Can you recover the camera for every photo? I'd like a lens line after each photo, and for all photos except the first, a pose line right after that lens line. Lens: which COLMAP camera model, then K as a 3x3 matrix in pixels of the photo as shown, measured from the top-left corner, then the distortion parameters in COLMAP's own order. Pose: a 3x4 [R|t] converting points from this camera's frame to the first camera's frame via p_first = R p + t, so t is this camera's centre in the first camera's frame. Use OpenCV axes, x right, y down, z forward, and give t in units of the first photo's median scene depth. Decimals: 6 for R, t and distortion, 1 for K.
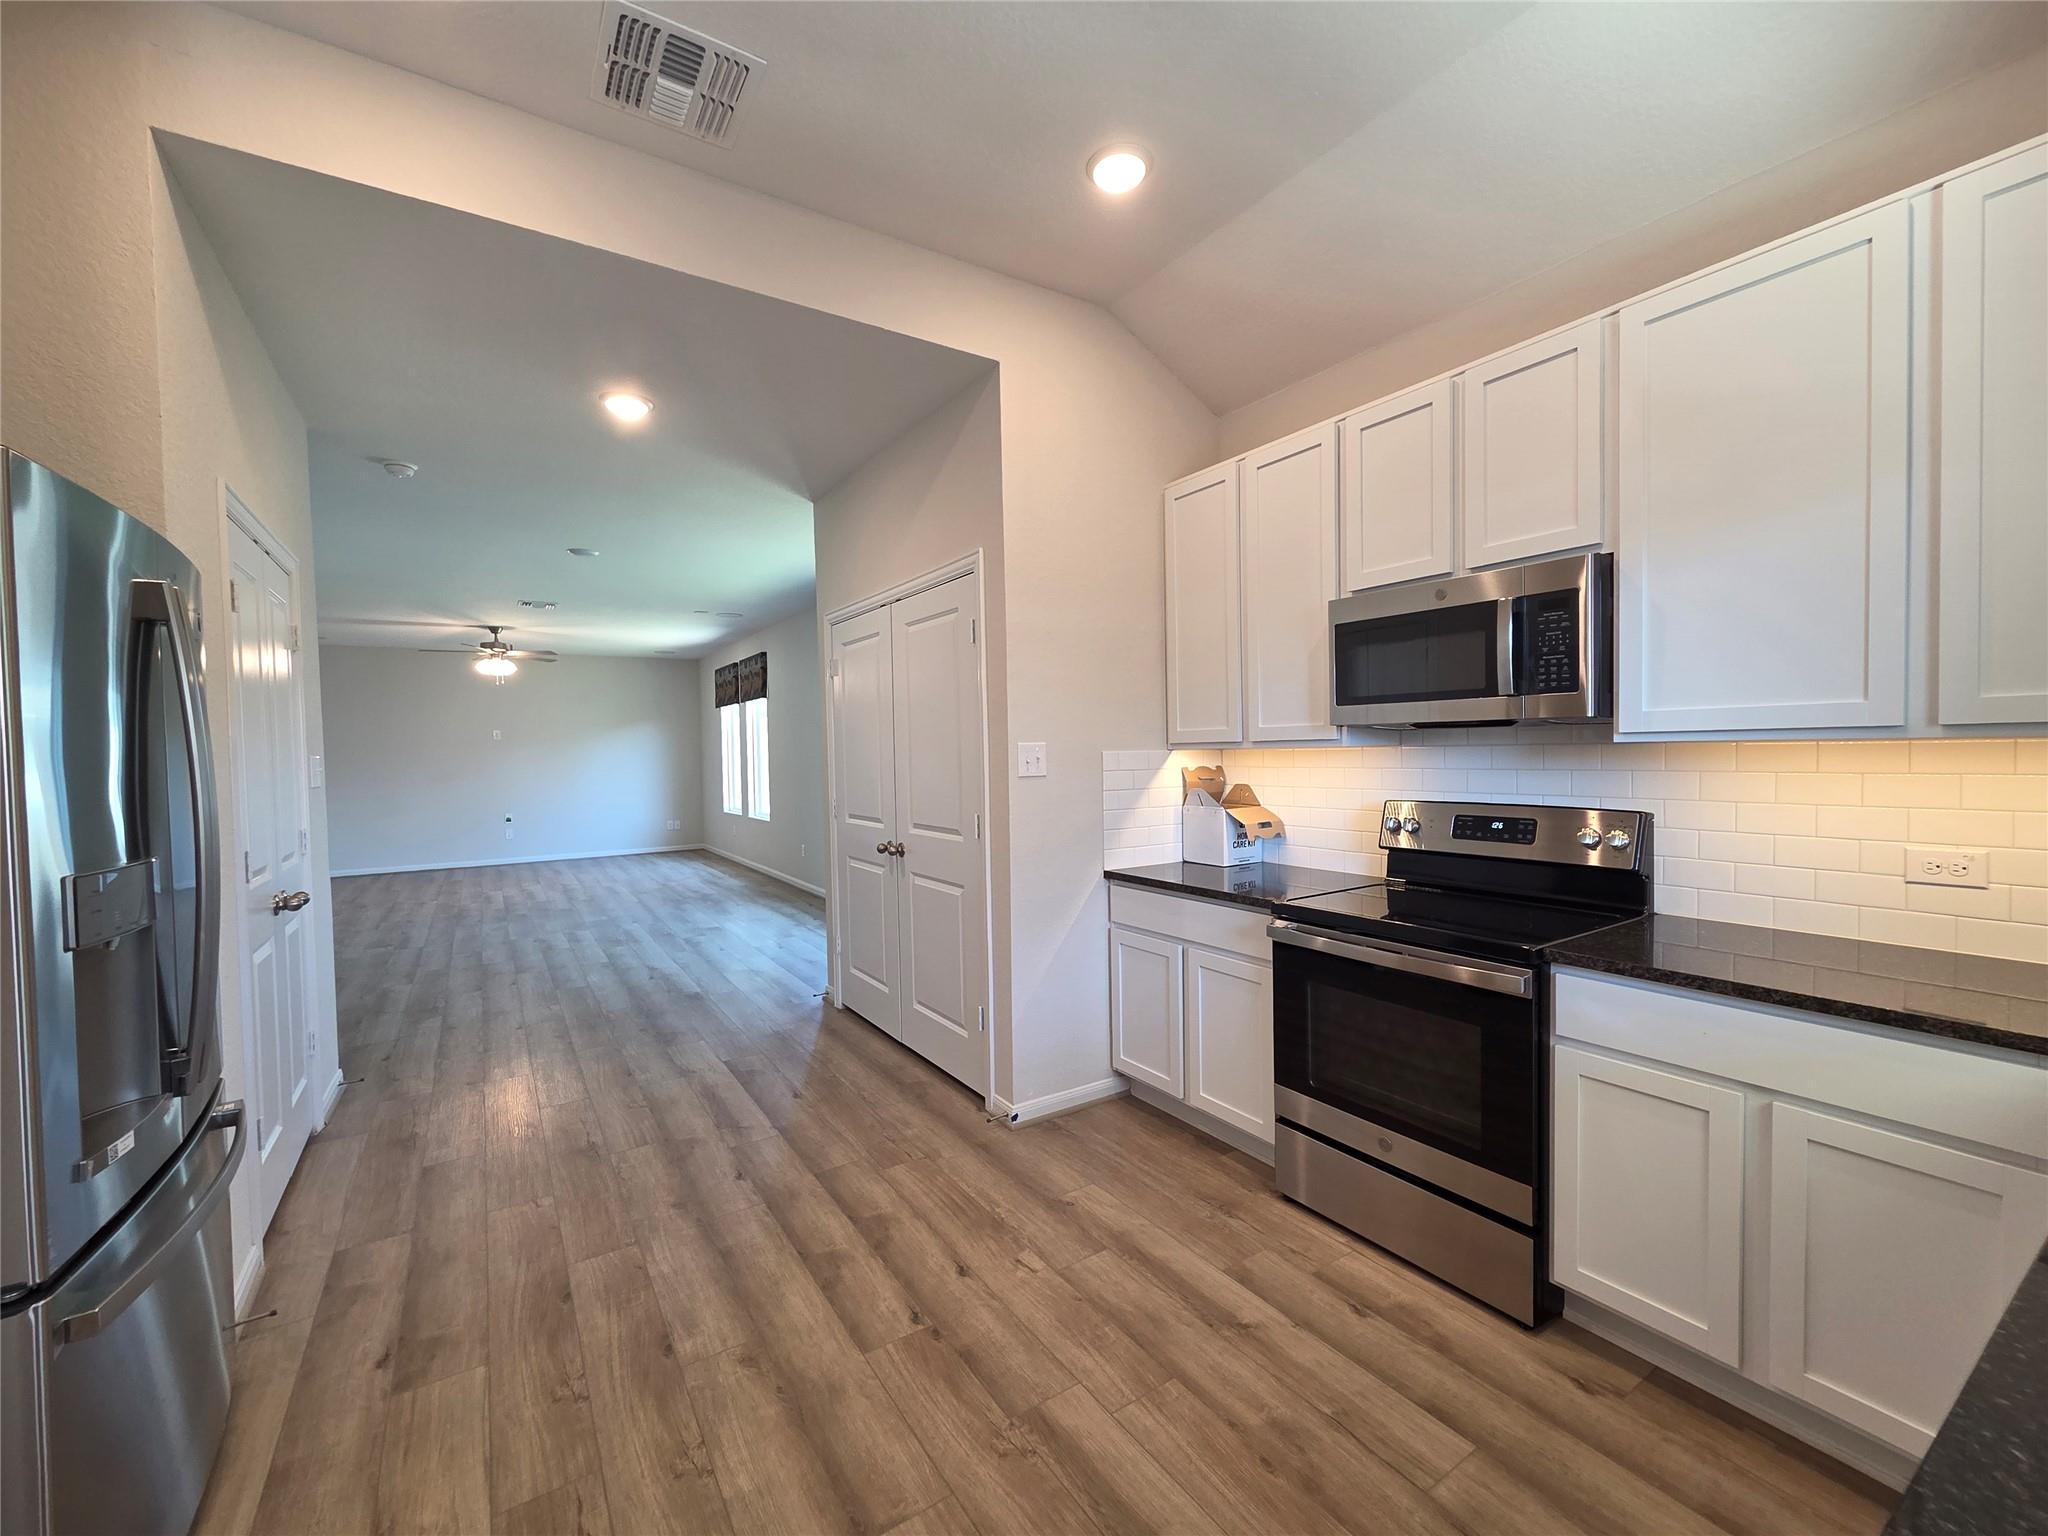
lens RADIAL K [[838.8, 0, 1023.8], [0, 838.8, 777.4], [0, 0, 1]] dist [-0.000540, 0.000574]
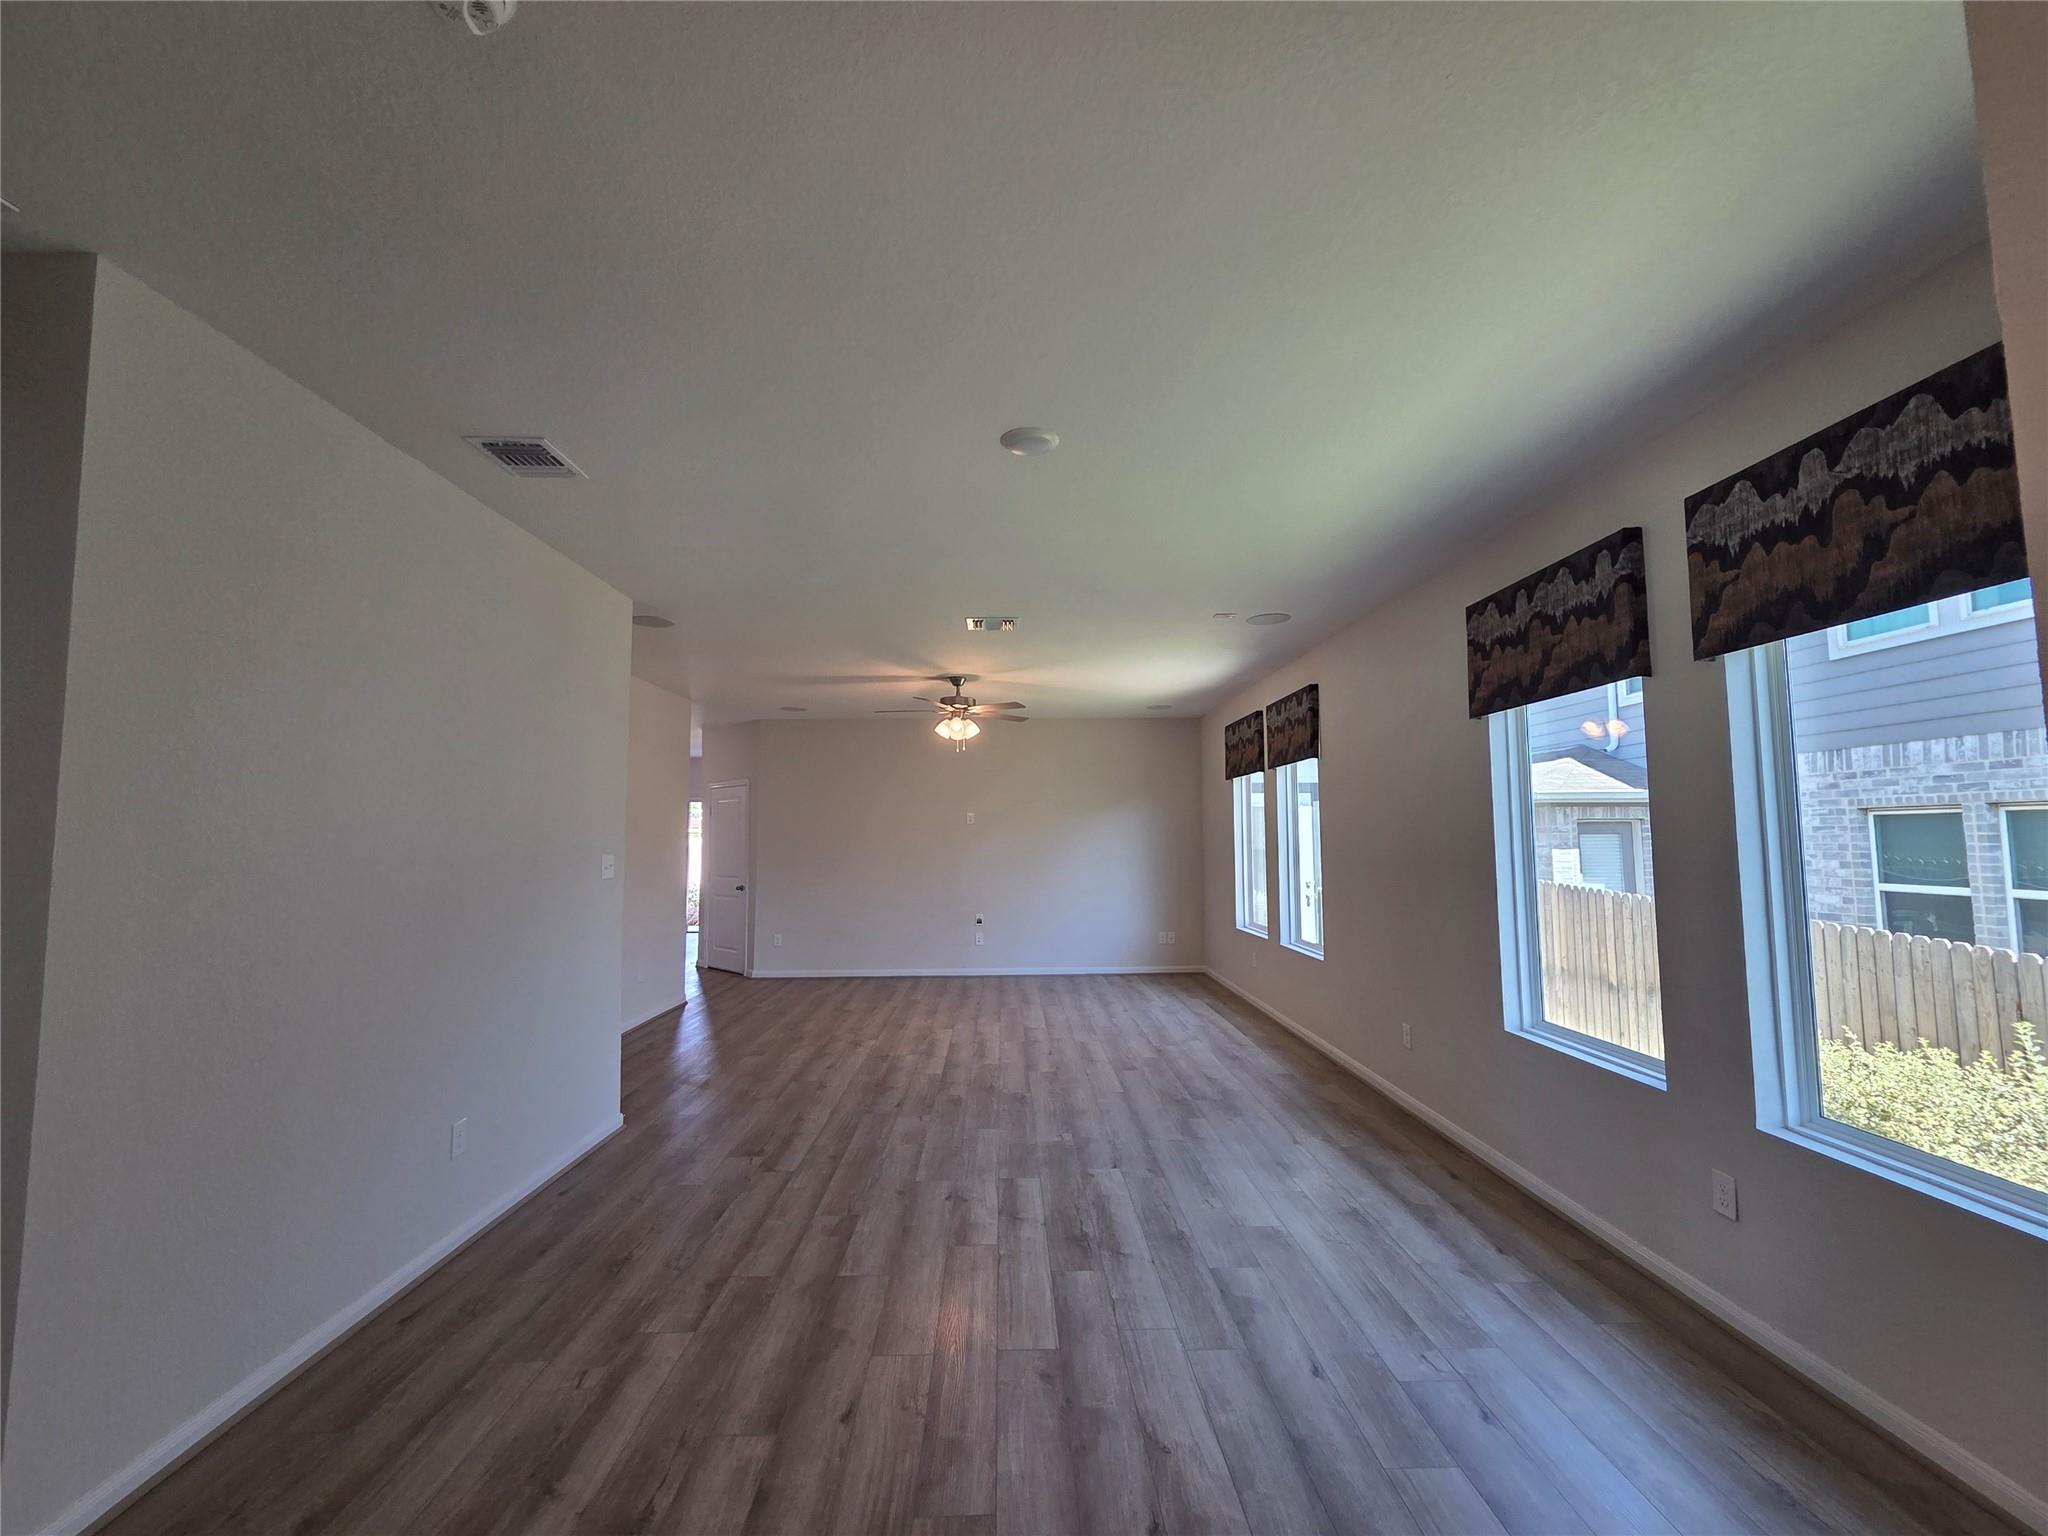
lens RADIAL K [[839.4, 0, 1022.3], [0, 839.4, 774.7], [0, 0, 1]] dist [-0.001038, 0.000436]
pose [[0.852239, -0.026266, -0.522492, -0.567215], [-0.025855, 0.995404, -0.092212, -0.067223], [0.522513, 0.092095, 0.847643, 1.221403]]
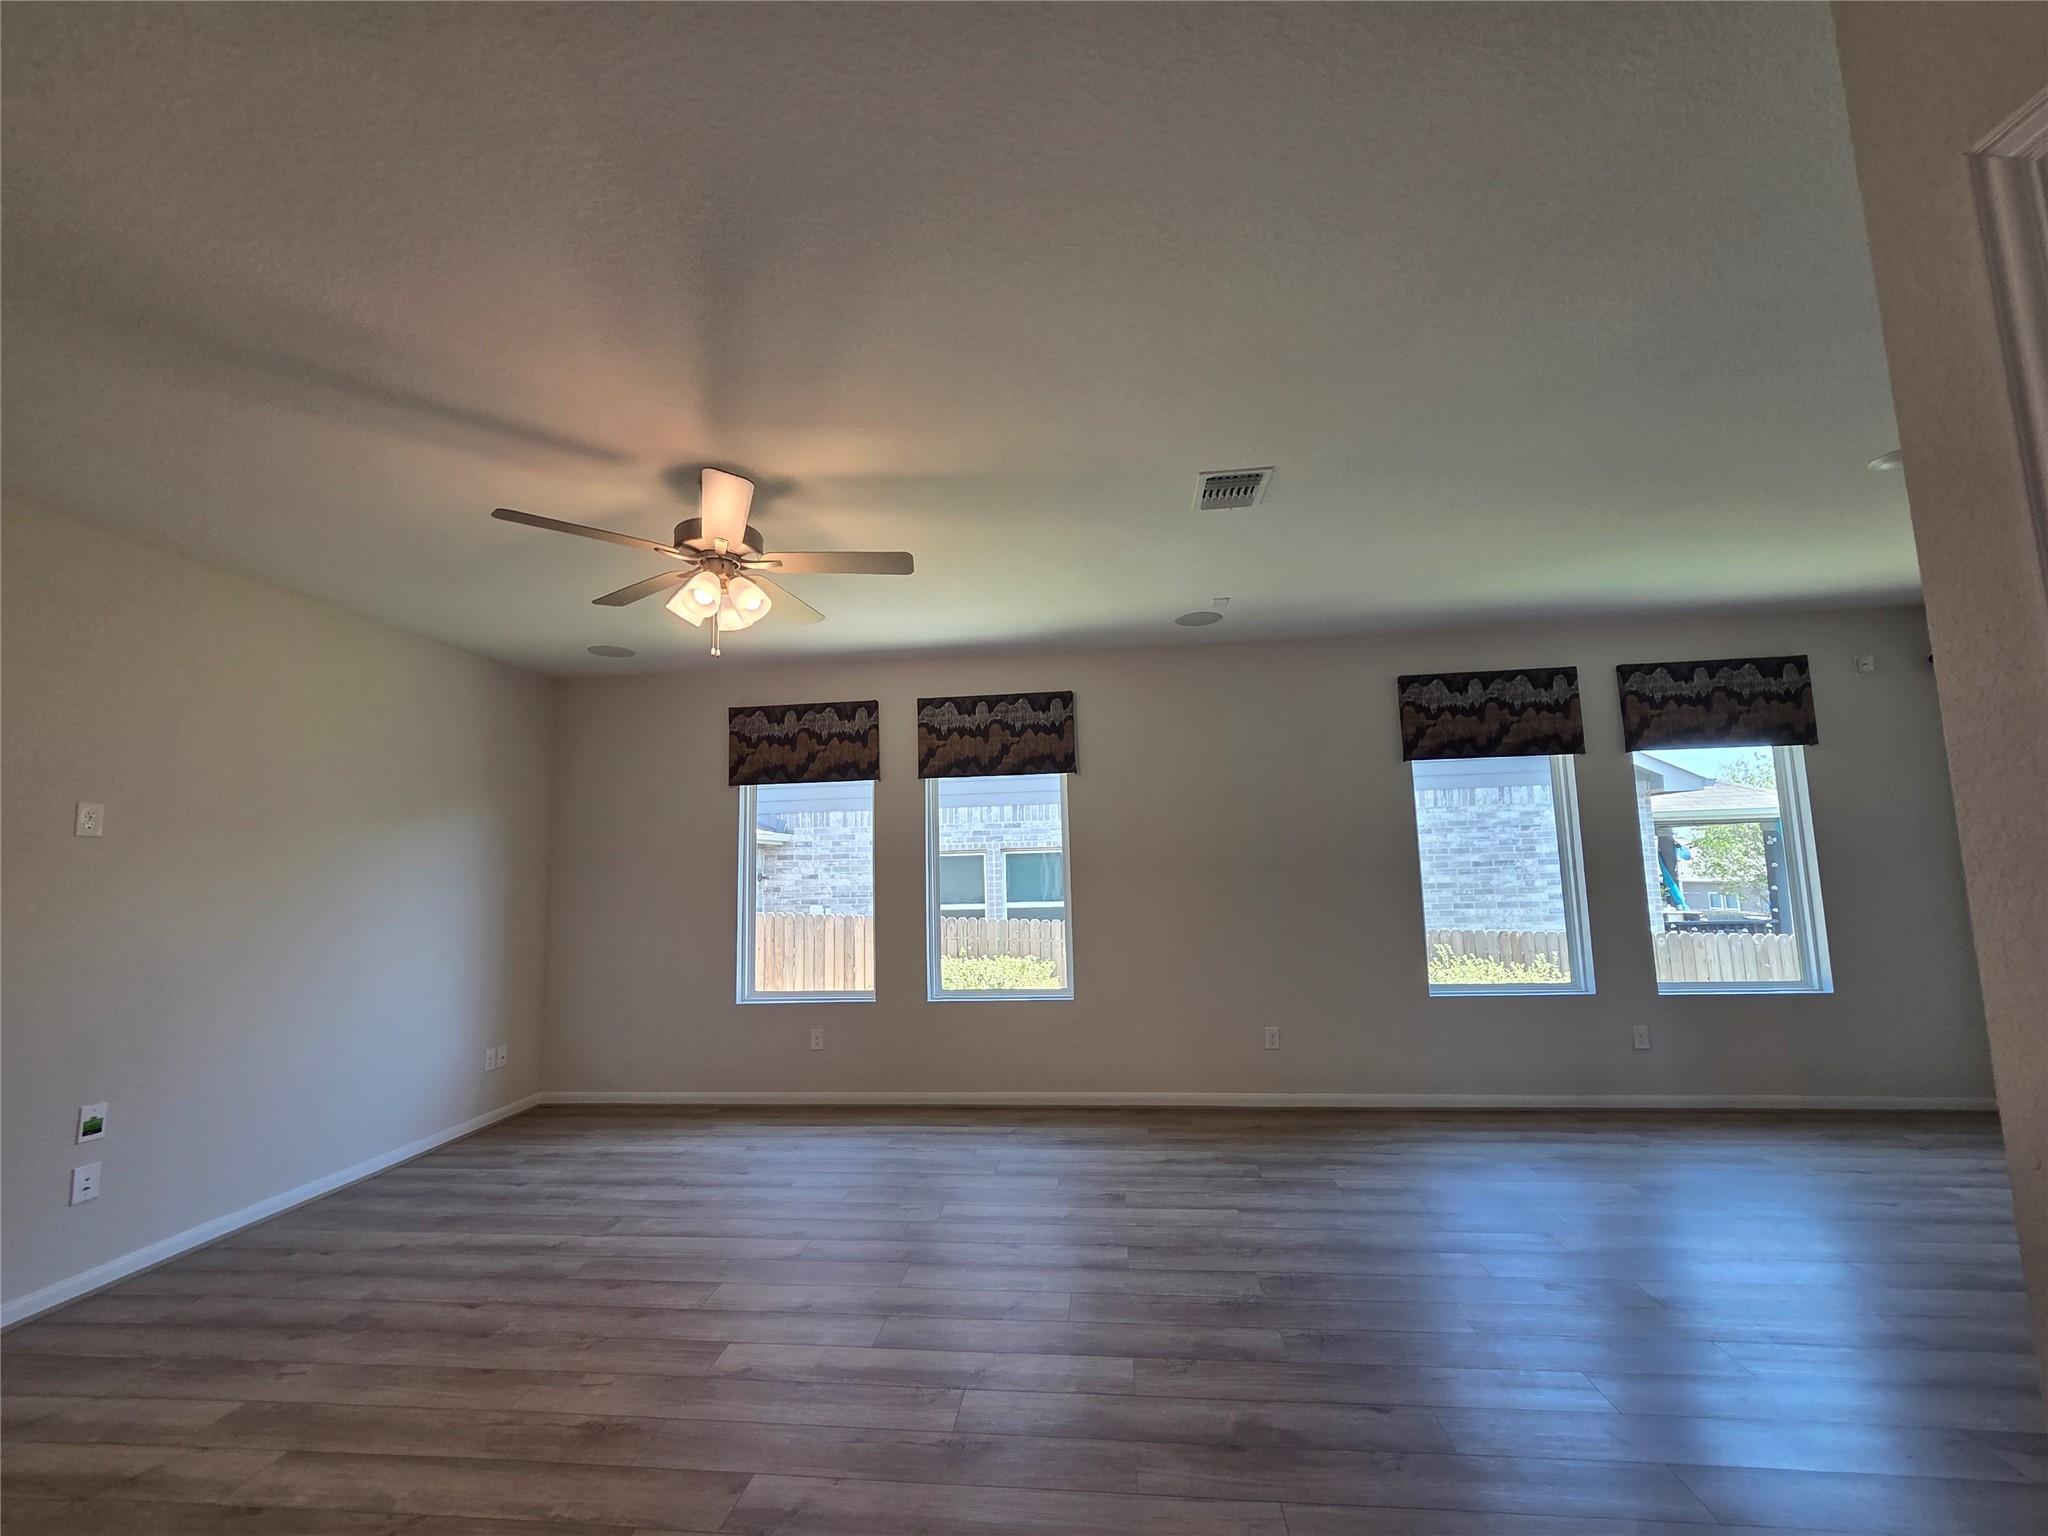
lens RADIAL K [[838.8, 0, 1023.8], [0, 838.8, 777.4], [0, 0, 1]] dist [-0.000540, 0.000574]
pose [[0.633342, 0.087423, 0.768918, -2.512211], [0.039944, 0.988581, -0.145299, -0.040672], [-0.772840, 0.122738, 0.622618, 2.259411]]
